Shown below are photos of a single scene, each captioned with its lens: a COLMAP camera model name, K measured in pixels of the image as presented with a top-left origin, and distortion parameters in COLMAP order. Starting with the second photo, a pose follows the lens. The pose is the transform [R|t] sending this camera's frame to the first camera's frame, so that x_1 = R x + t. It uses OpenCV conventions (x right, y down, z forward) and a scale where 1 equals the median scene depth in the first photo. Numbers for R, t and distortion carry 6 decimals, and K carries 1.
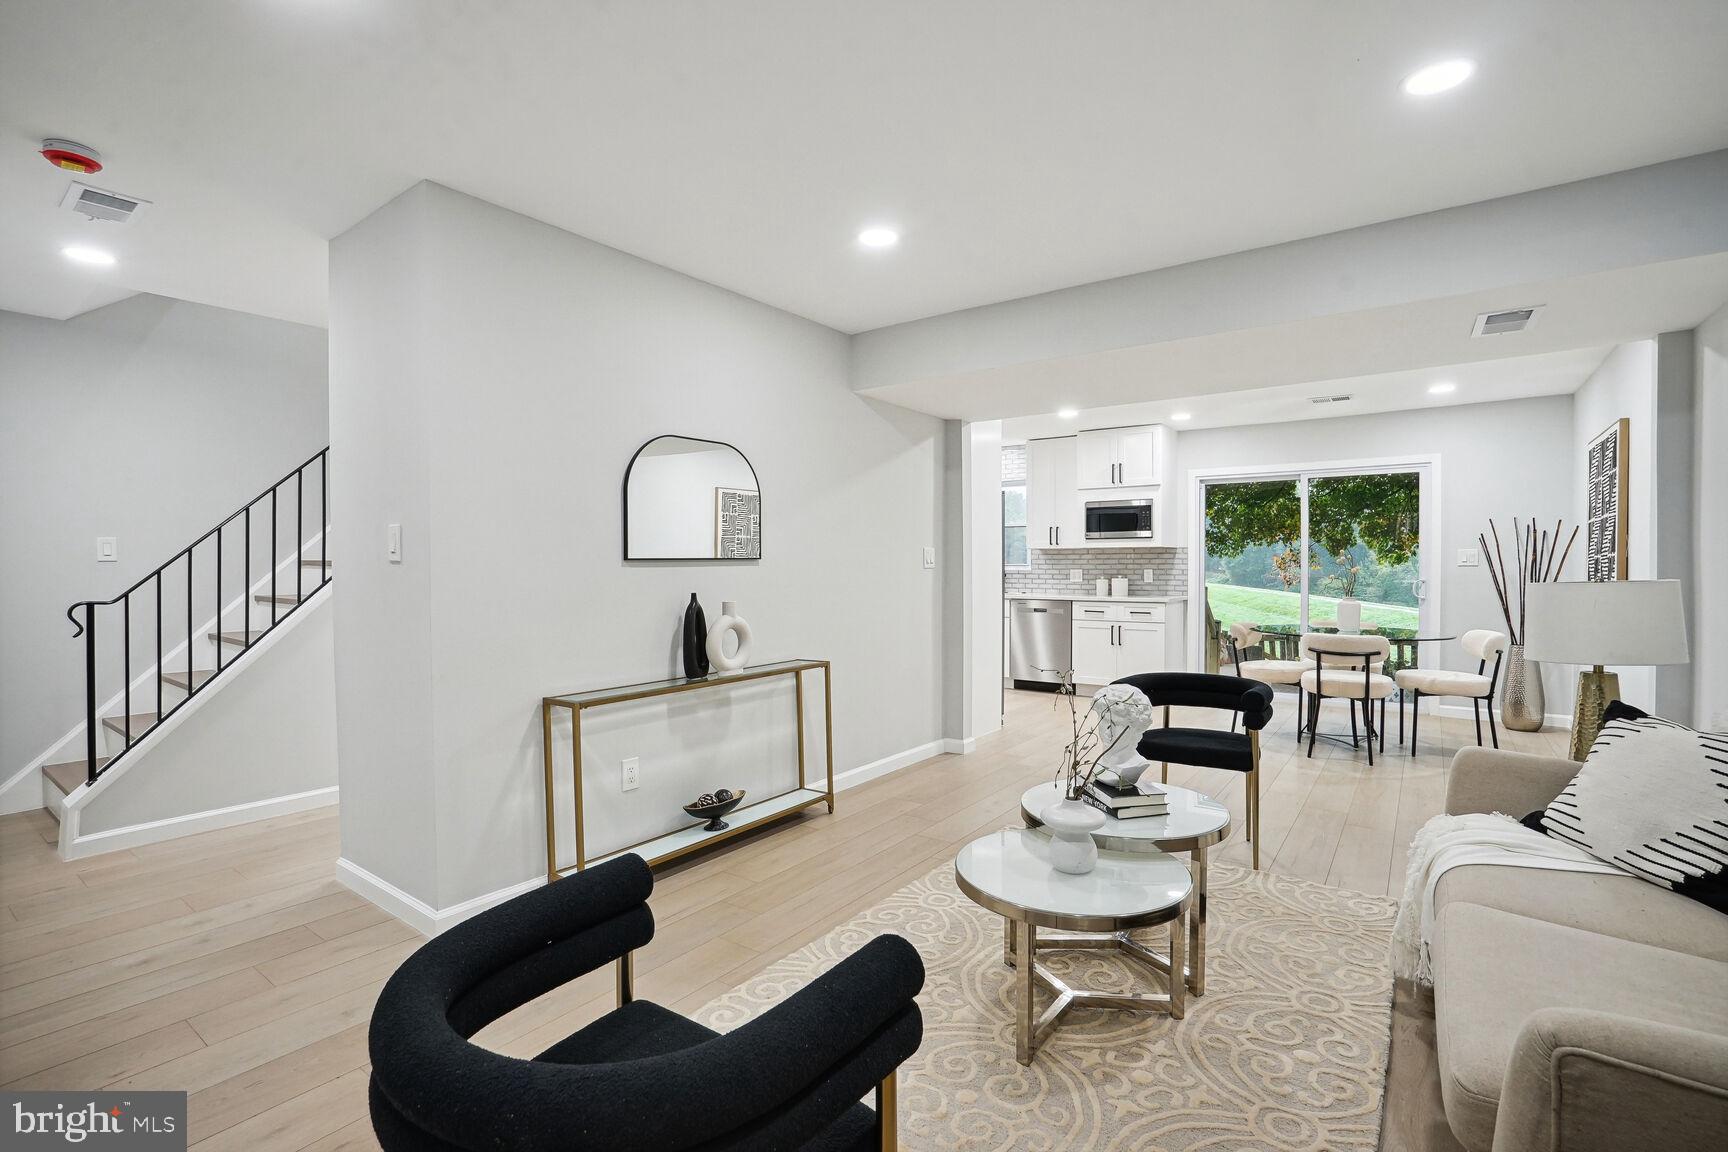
lens RADIAL K [[801.3, 0, 849.4], [0, 801.3, 578.4], [0, 0, 1]] dist [-0.040809, 0.010535]
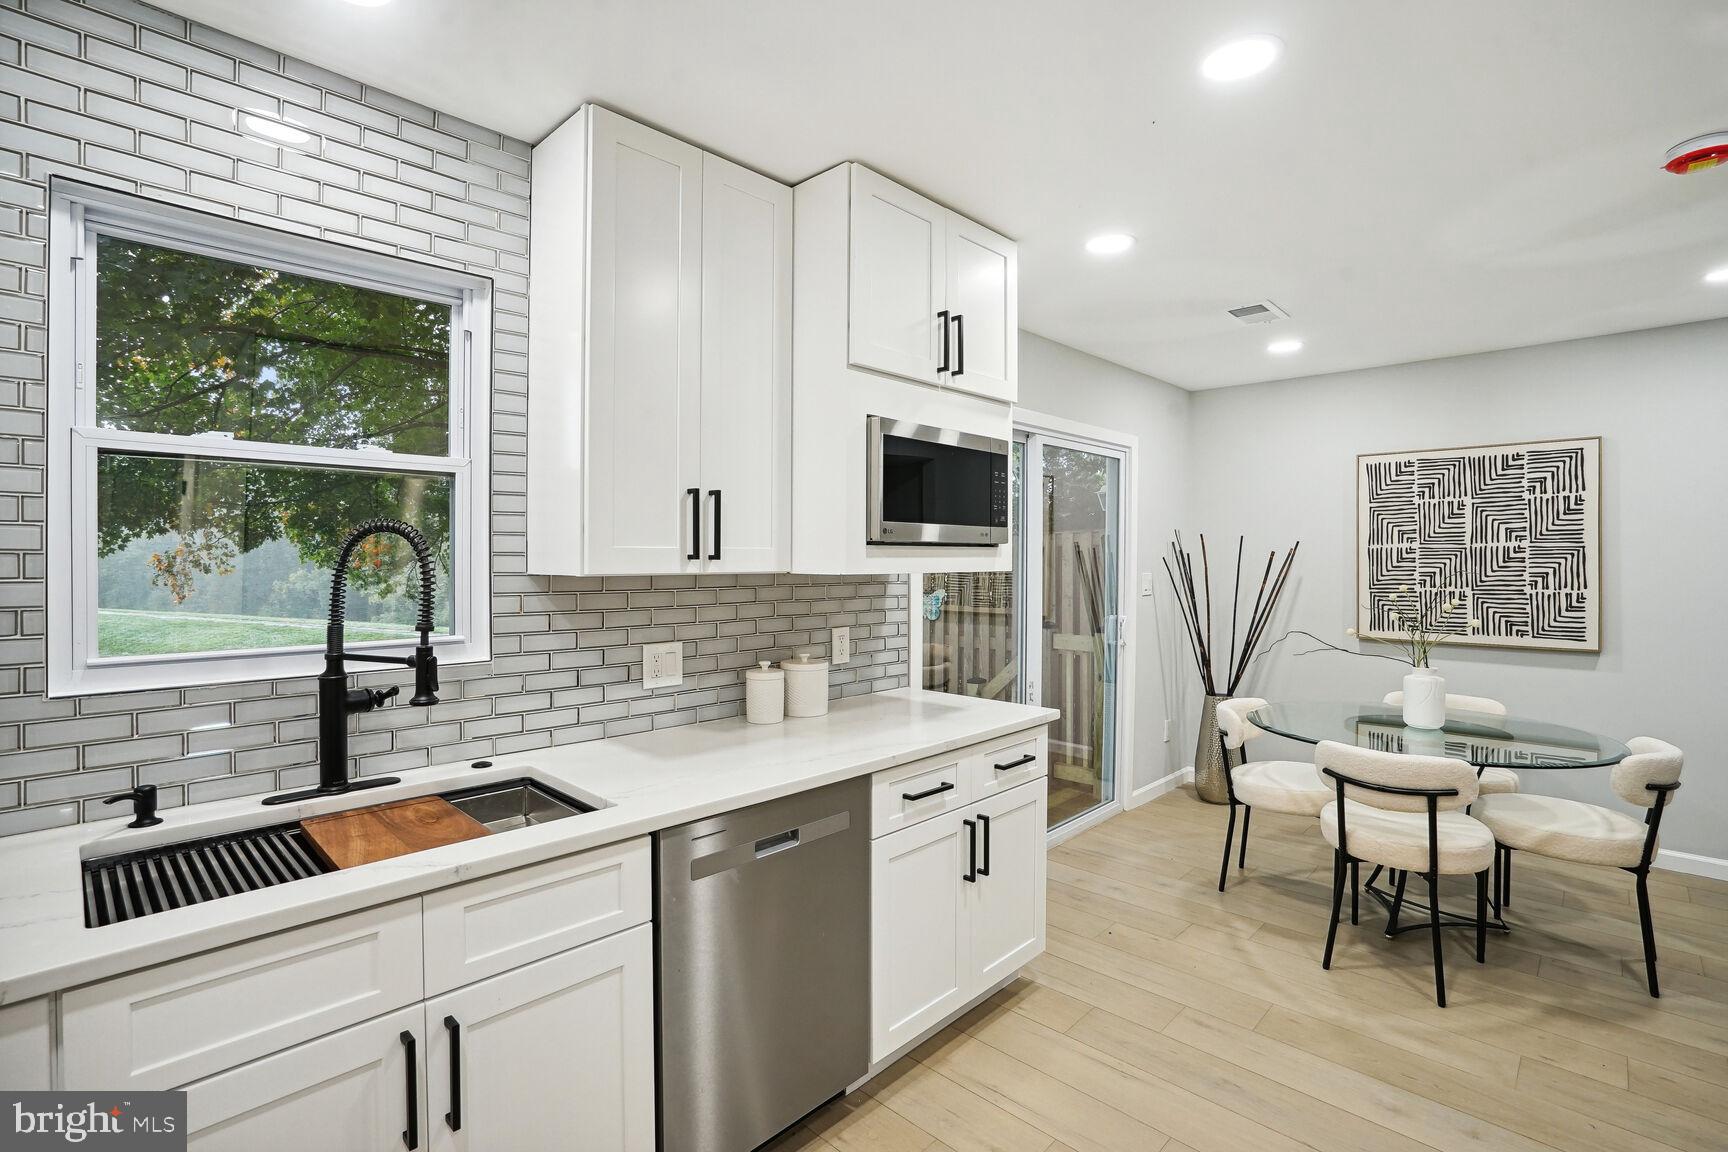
lens RADIAL K [[801.3, 0, 844.2], [0, 801.3, 565.1], [0, 0, 1]] dist [-0.040809, 0.010535]
pose [[0.137130, -0.008366, 0.990518, 0.011819], [0.011739, 0.999908, 0.006820, -0.043853], [-0.990484, 0.010692, 0.137215, 0.975342]]
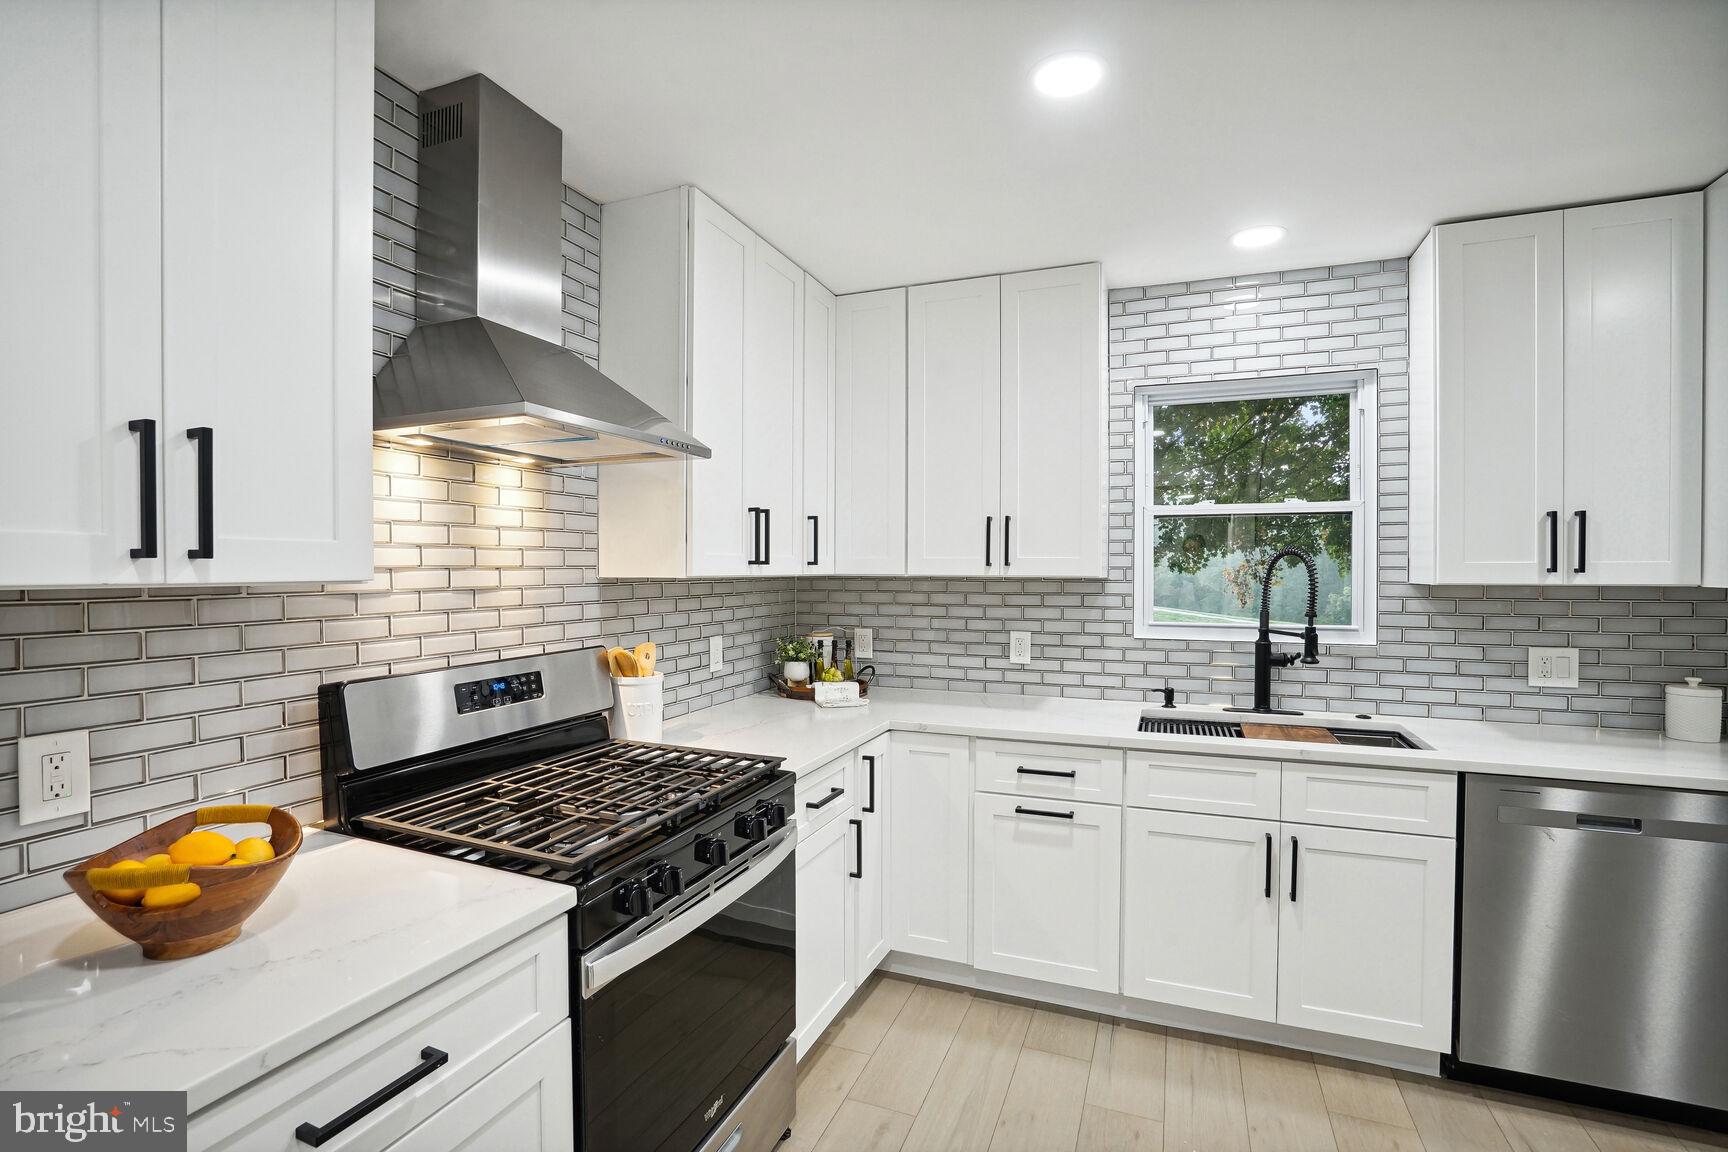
lens RADIAL K [[801.3, 0, 843.2], [0, 801.3, 579.0], [0, 0, 1]] dist [-0.040809, 0.010535]
pose [[0.968592, -0.001690, 0.248649, -0.069639], [0.002661, 0.999990, -0.003569, -0.041480], [-0.248641, 0.004119, 0.968587, 0.839199]]
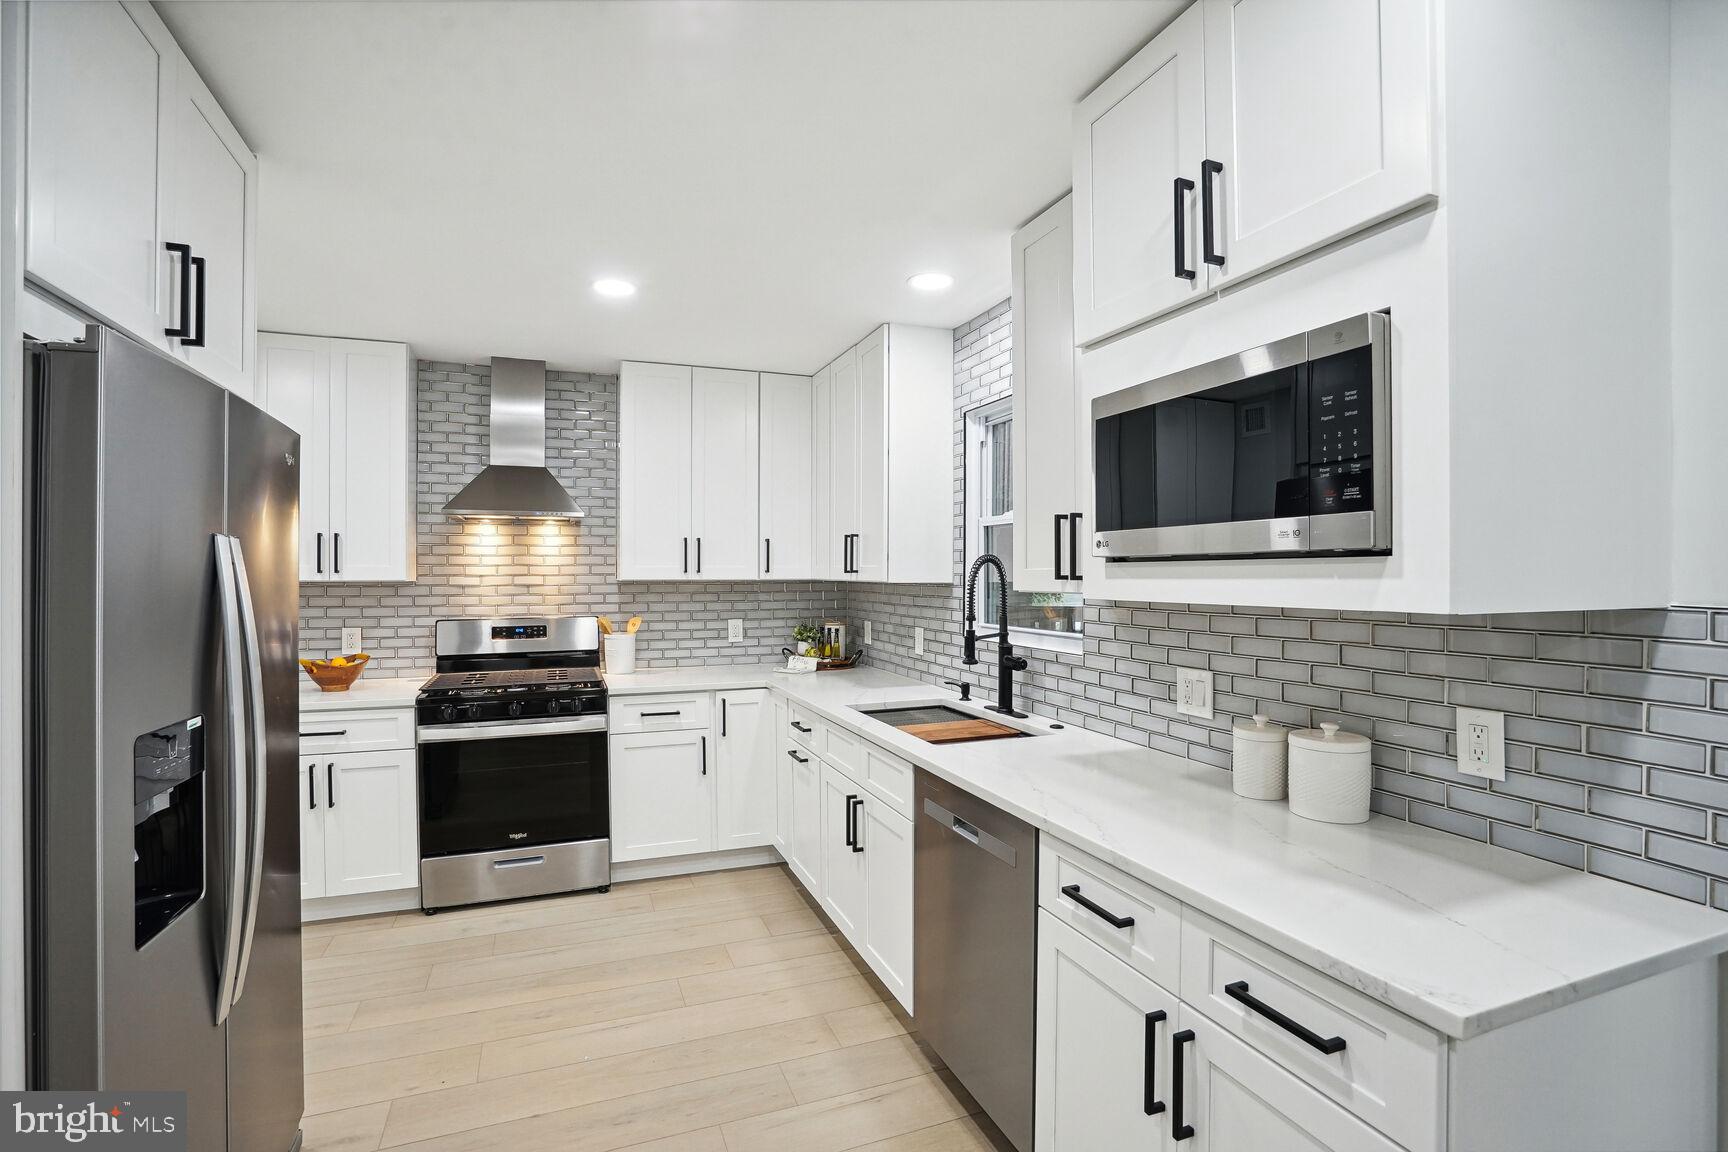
lens RADIAL K [[801.3, 0, 843.0], [0, 801.3, 575.5], [0, 0, 1]] dist [-0.040809, 0.010535]
pose [[0.838463, 0.001495, -0.544957, 0.358955], [-0.008465, 0.999911, -0.010281, -0.042160], [0.544893, 0.013233, 0.838401, 0.776931]]
